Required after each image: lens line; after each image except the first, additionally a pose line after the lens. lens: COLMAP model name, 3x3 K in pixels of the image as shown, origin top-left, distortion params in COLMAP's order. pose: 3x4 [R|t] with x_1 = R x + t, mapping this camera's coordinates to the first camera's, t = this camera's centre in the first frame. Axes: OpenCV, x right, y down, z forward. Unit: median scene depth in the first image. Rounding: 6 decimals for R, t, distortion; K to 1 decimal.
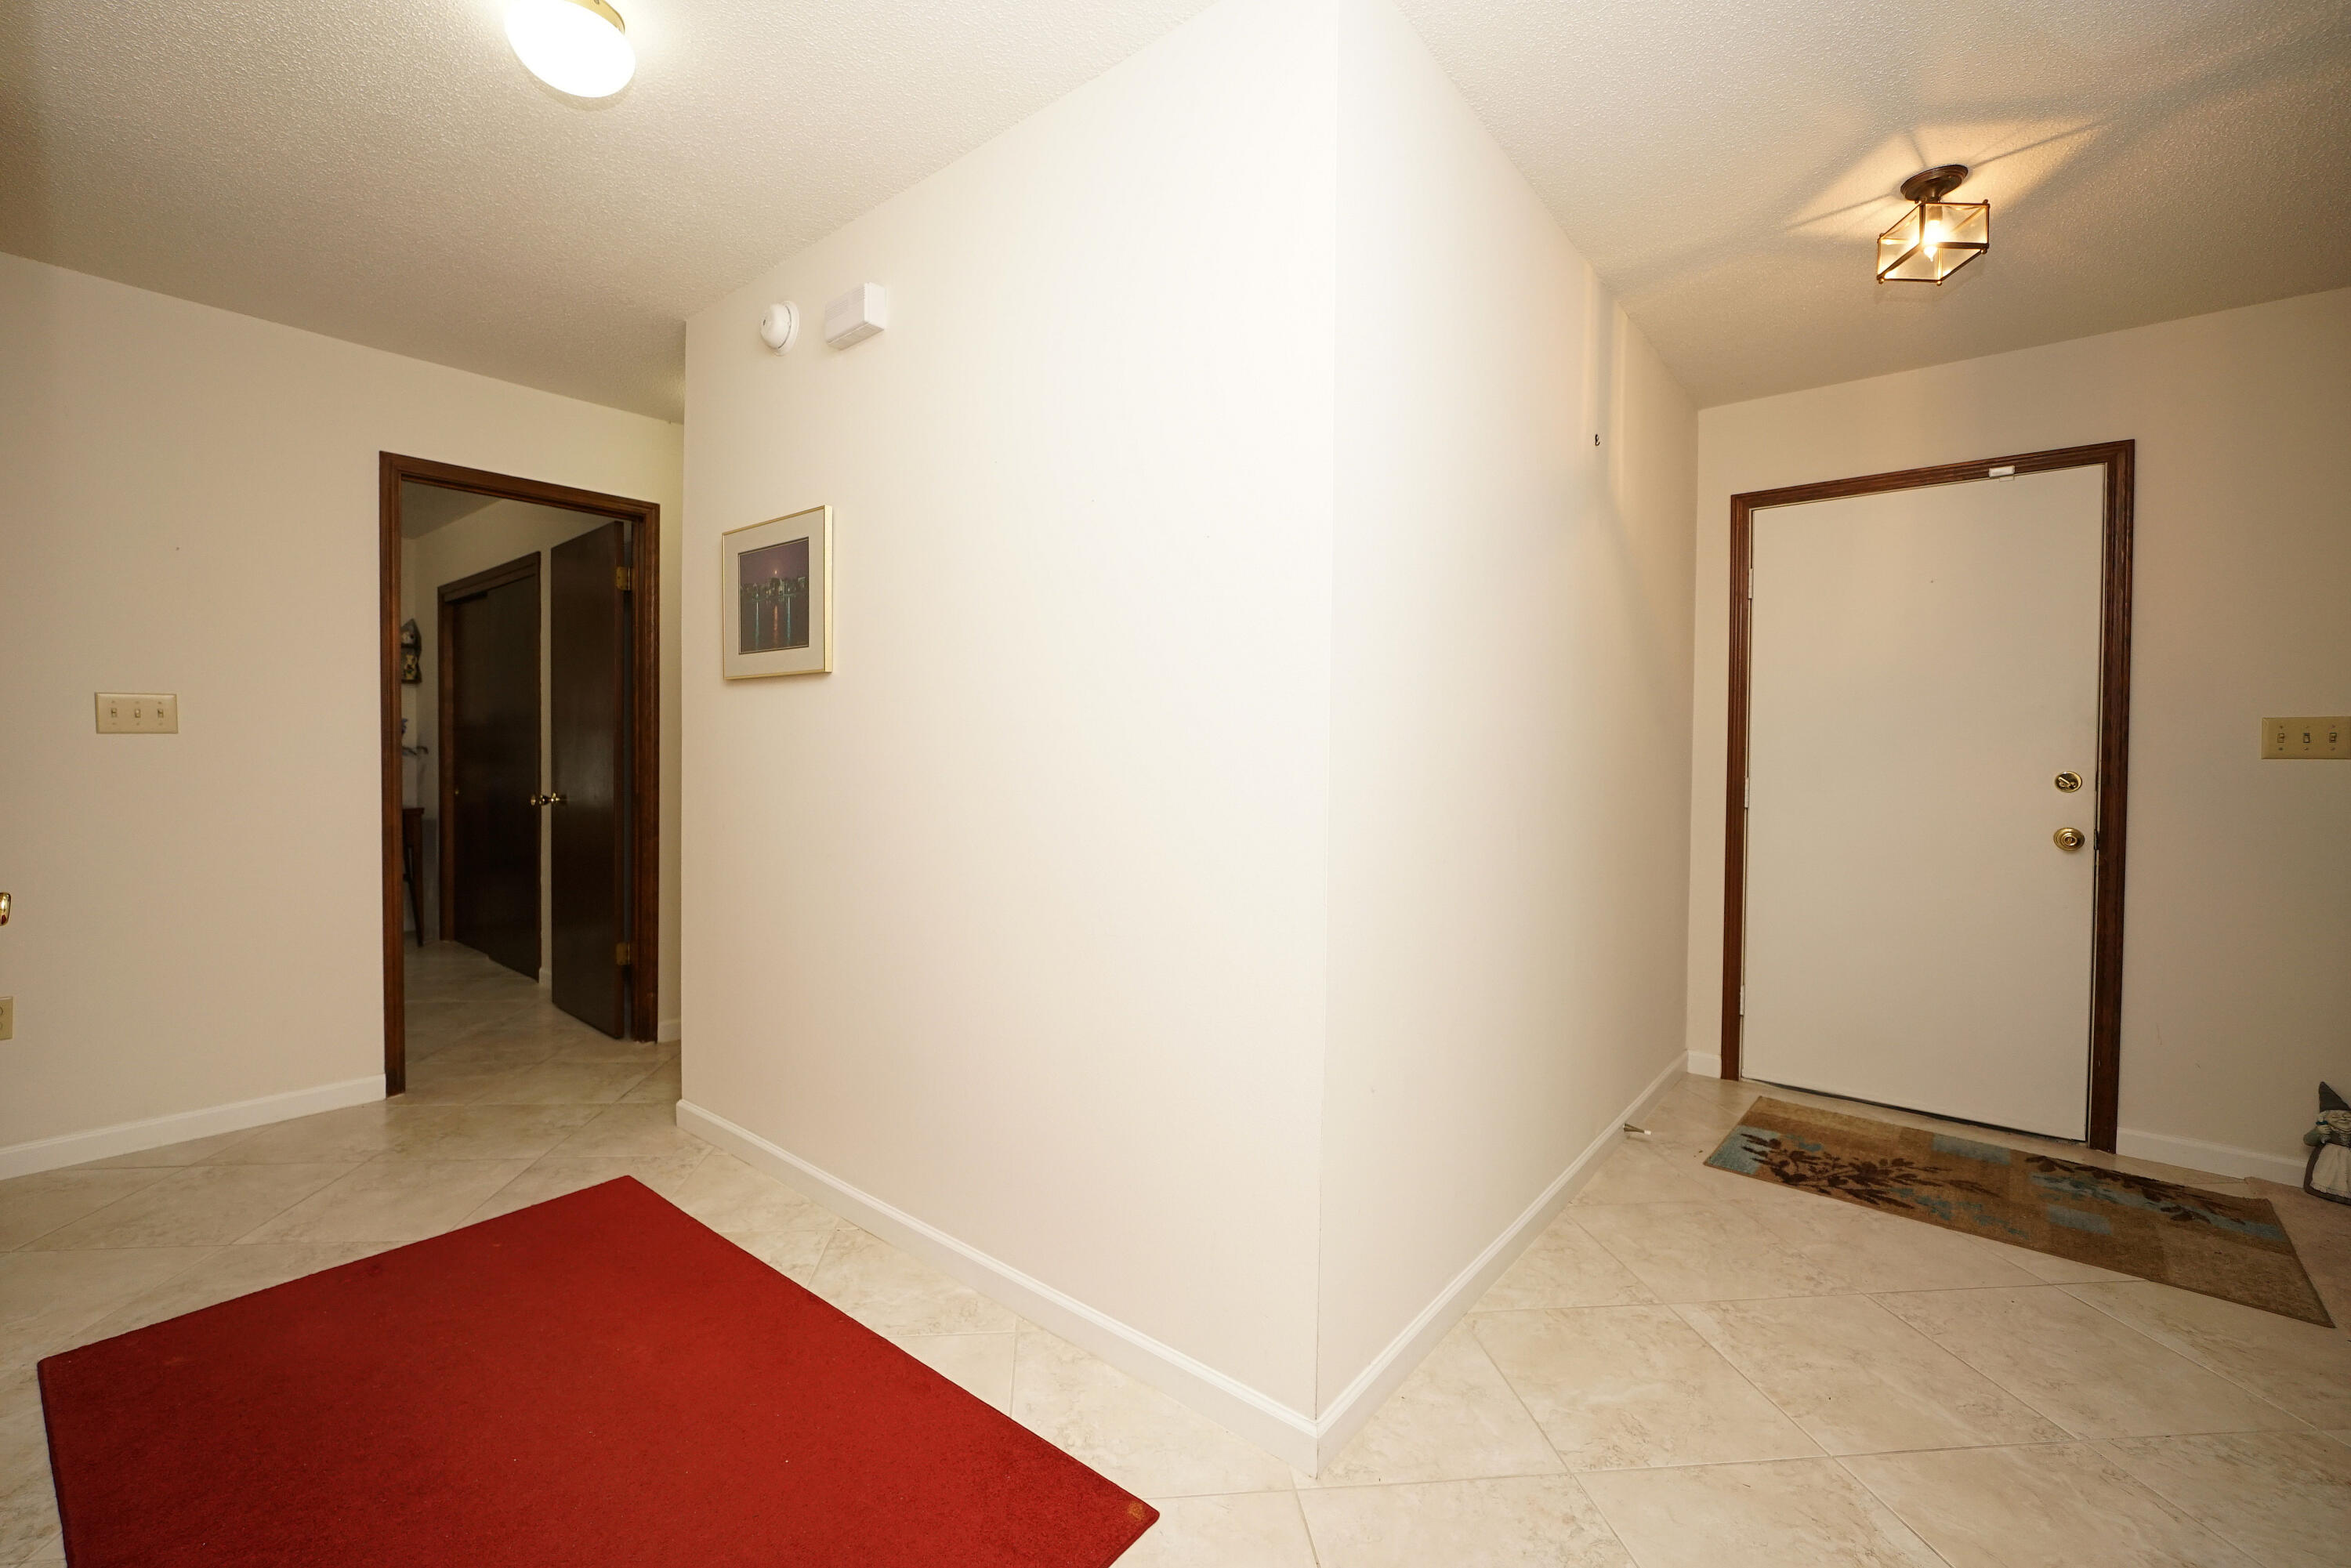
lens RADIAL K [[982.6, 0, 1155.5], [0, 982.6, 766.8], [0, 0, 1]] dist [-0.015251, 0.004501]
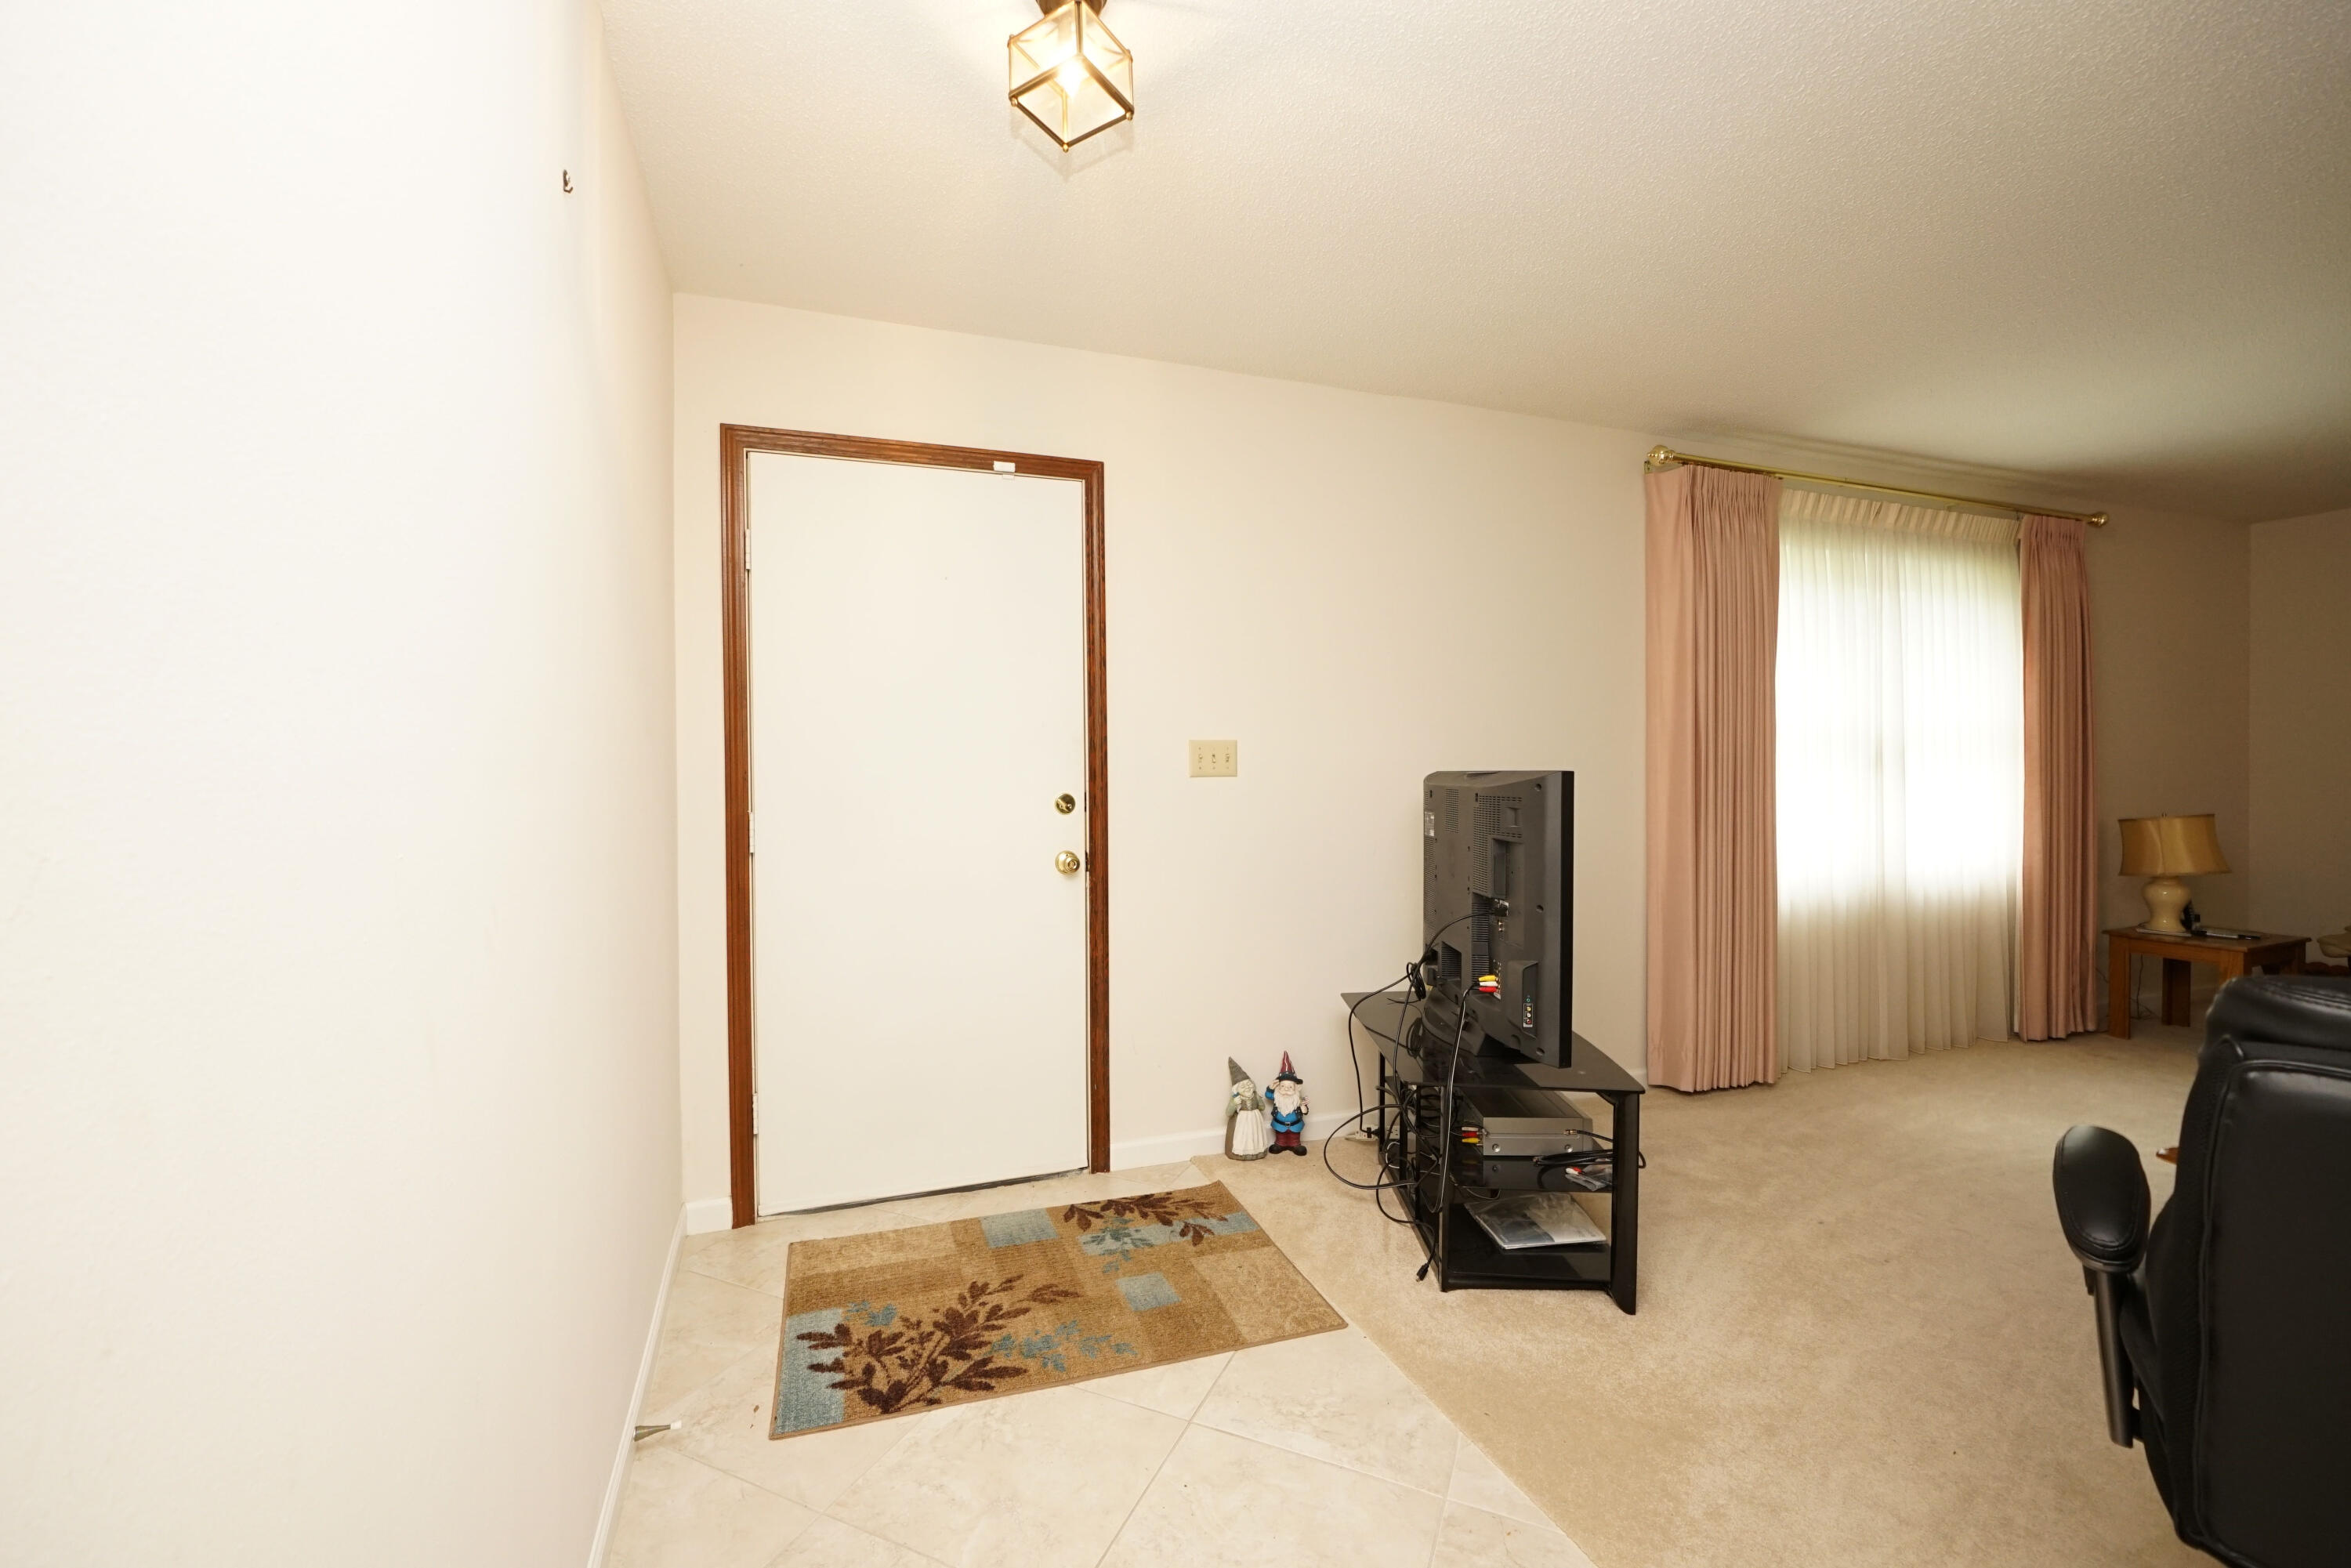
lens RADIAL K [[982.6, 0, 1157.7], [0, 982.6, 778.5], [0, 0, 1]] dist [-0.015251, 0.004501]
pose [[0.500900, -0.022717, 0.865207, 0.152023], [0.017863, 0.999714, 0.015907, -0.024926], [-0.865321, 0.007488, 0.501162, 0.464592]]
